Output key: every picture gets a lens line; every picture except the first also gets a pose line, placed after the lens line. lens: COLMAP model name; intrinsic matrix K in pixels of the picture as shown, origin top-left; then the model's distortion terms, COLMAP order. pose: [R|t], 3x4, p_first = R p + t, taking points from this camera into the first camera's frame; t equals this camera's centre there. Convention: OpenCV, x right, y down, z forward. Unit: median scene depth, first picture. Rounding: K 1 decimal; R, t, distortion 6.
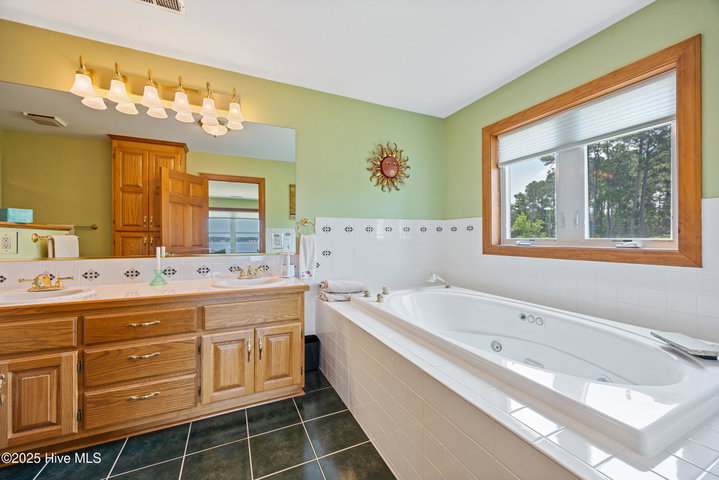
lens RADIAL K [[289.8, 0, 356.8], [0, 289.8, 235.9], [0, 0, 1]] dist [-0.000643, -0.000093]
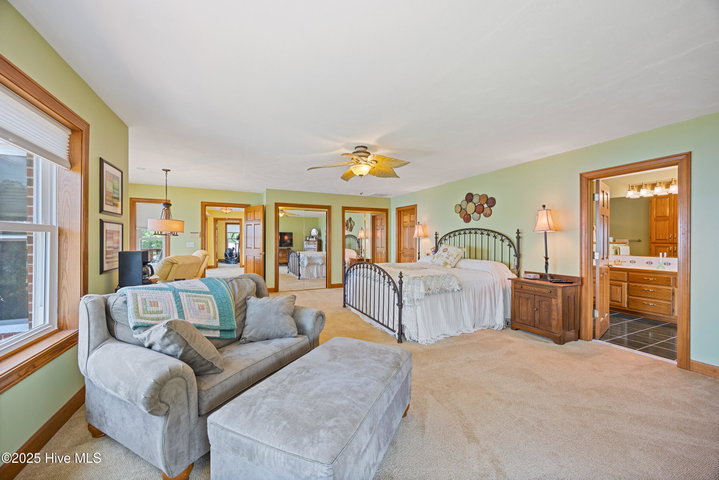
lens RADIAL K [[289.8, 0, 356.8], [0, 289.8, 235.9], [0, 0, 1]] dist [-0.000643, -0.000093]
pose [[0.030215, -0.001713, -0.999542, 1.950863], [-0.004230, 0.999989, -0.001842, -0.102529], [0.999534, 0.004284, 0.030208, -1.897871]]
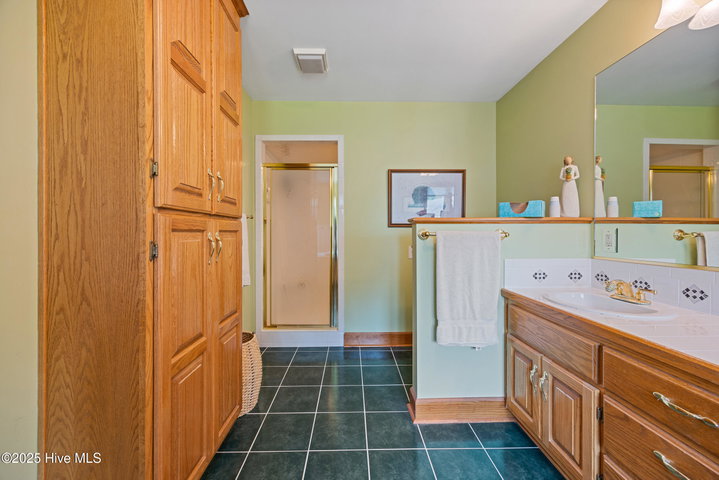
lens RADIAL K [[272.1, 0, 359.5], [0, 272.1, 240.0], [0, 0, 1]] dist [-0.000360, -0.000015]
pose [[-0.399575, 0.015789, -0.916565, -0.090263], [0.007493, 0.999875, 0.013958, 0.005179], [0.916670, -0.001290, -0.399643, 0.624065]]
